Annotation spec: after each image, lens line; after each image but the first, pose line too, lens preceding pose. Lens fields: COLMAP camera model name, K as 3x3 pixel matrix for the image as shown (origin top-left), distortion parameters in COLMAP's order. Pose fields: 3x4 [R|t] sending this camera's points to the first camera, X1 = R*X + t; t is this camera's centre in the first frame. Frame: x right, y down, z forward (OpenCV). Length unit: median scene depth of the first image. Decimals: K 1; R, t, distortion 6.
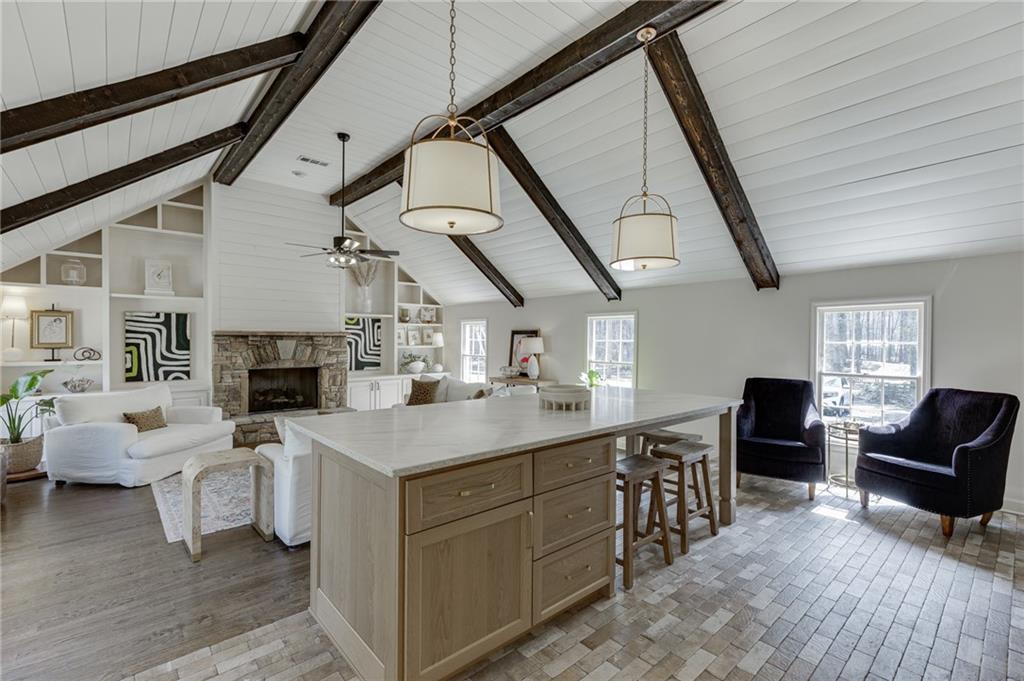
lens RADIAL K [[455.7, 0, 515.7], [0, 455.7, 341.3], [0, 0, 1]] dist [0.003306, -0.000071]
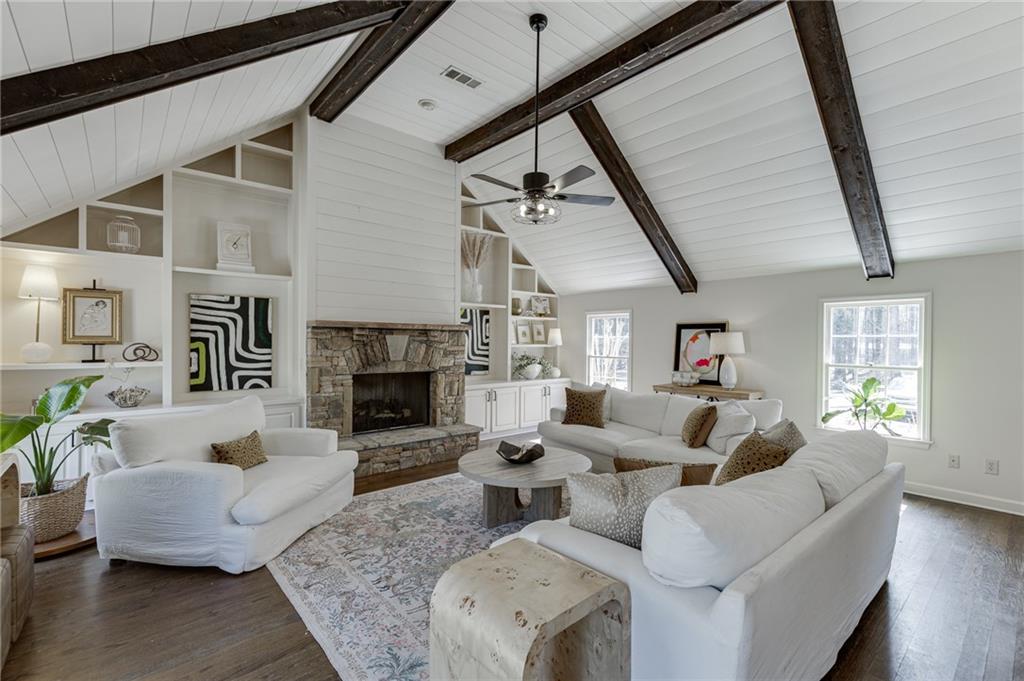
lens RADIAL K [[455.7, 0, 515.2], [0, 455.7, 341.8], [0, 0, 1]] dist [0.003306, -0.000071]
pose [[0.999950, 0.002166, -0.009790, -0.313728], [-0.002219, 0.999983, -0.005367, 0.012613], [0.009778, 0.005389, 0.999938, 0.268196]]
